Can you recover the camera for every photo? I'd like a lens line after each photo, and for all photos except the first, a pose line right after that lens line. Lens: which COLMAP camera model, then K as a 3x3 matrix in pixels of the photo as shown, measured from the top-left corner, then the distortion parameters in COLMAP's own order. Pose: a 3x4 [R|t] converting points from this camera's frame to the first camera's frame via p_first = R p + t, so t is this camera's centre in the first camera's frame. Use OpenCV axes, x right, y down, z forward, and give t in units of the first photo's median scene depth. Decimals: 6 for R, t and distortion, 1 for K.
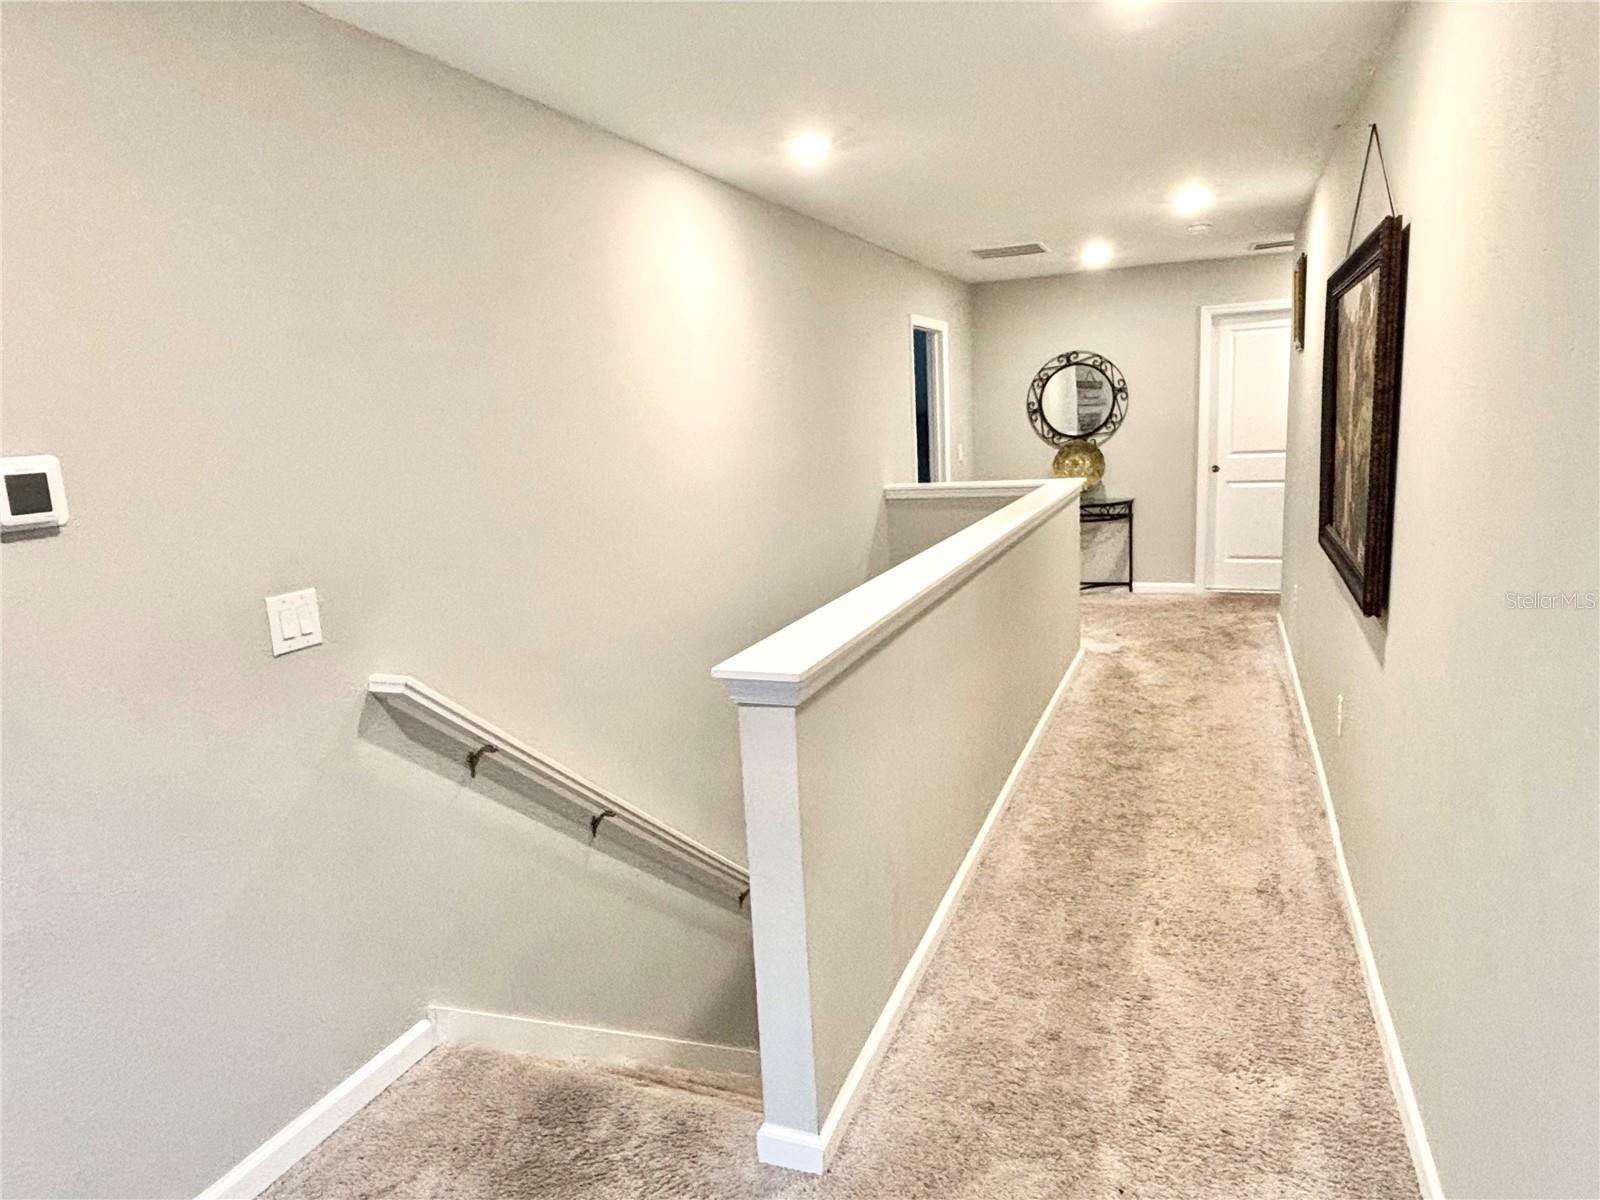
lens RADIAL K [[1003.5, 0, 792.8], [0, 1003.5, 603.8], [0, 0, 1]] dist [0.006694, -0.001457]
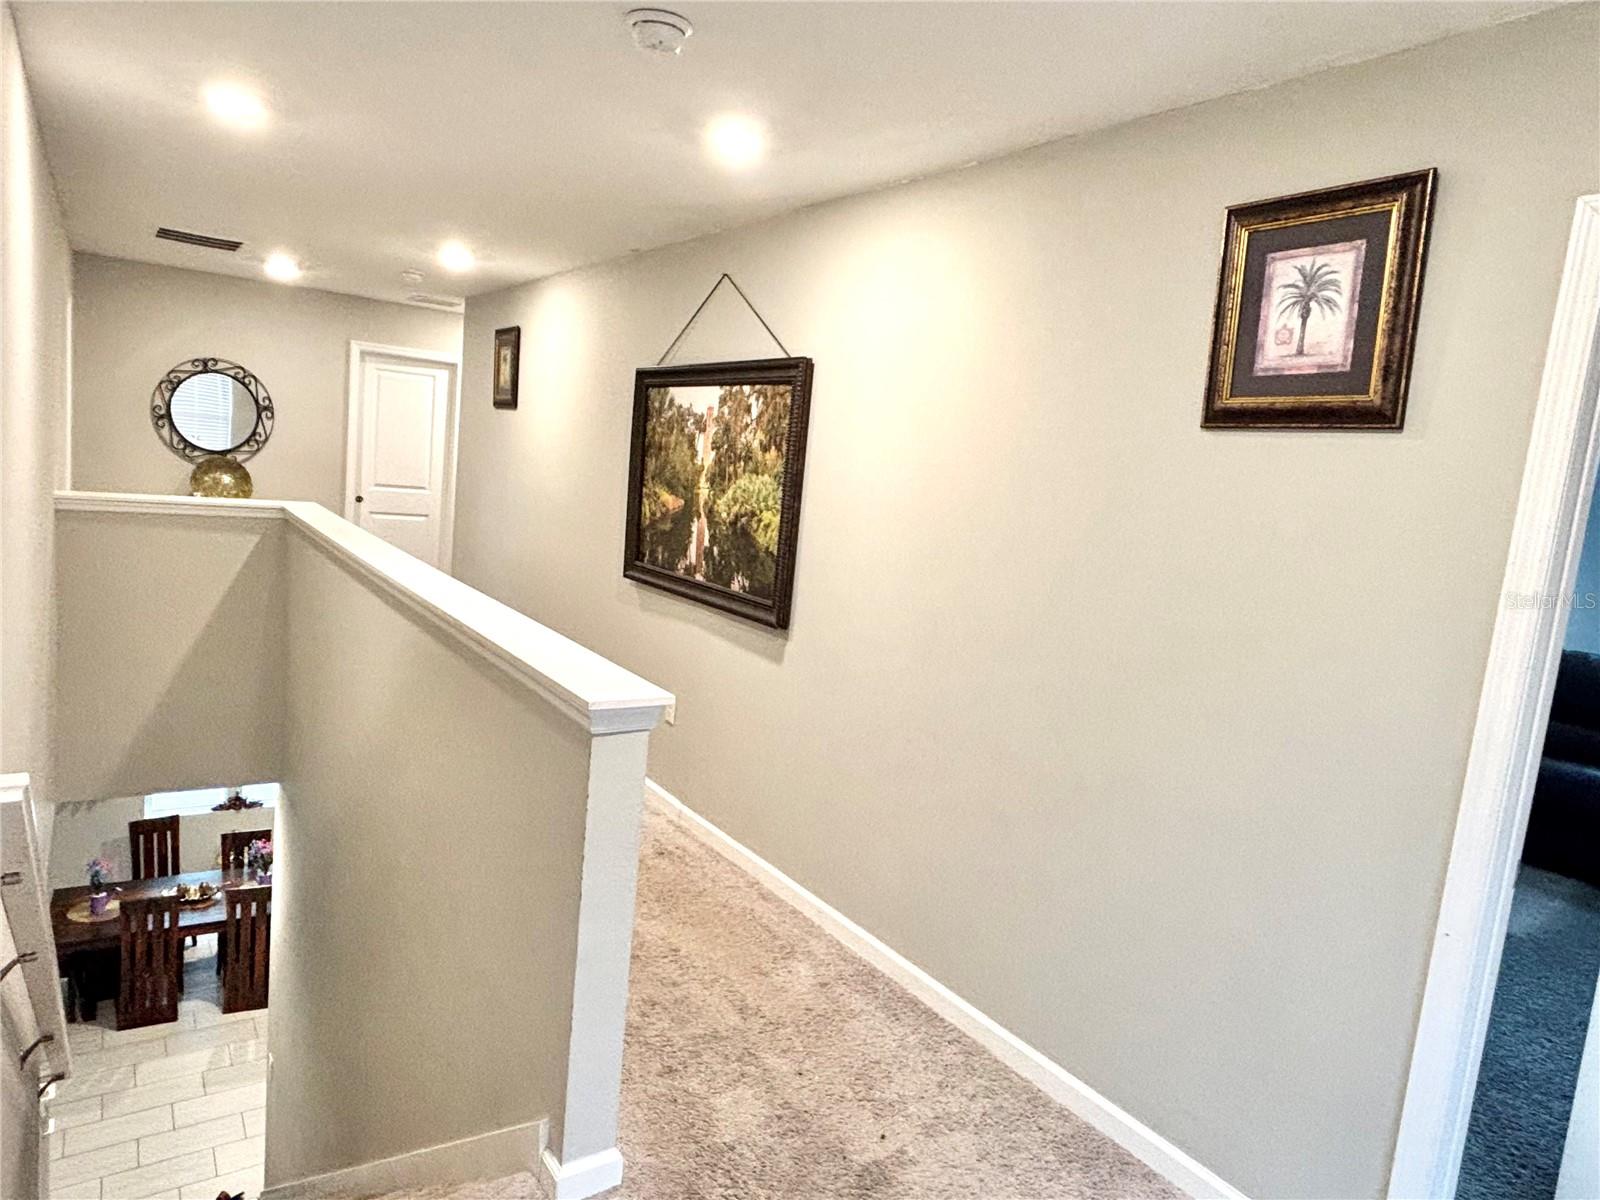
lens RADIAL K [[1003.5, 0, 793.7], [0, 1003.5, 595.0], [0, 0, 1]] dist [0.006694, -0.001457]
pose [[0.541204, -0.004724, 0.840878, -0.201767], [0.036417, 0.999178, -0.017825, -0.001938], [-0.840102, 0.040269, 0.540931, 0.075827]]
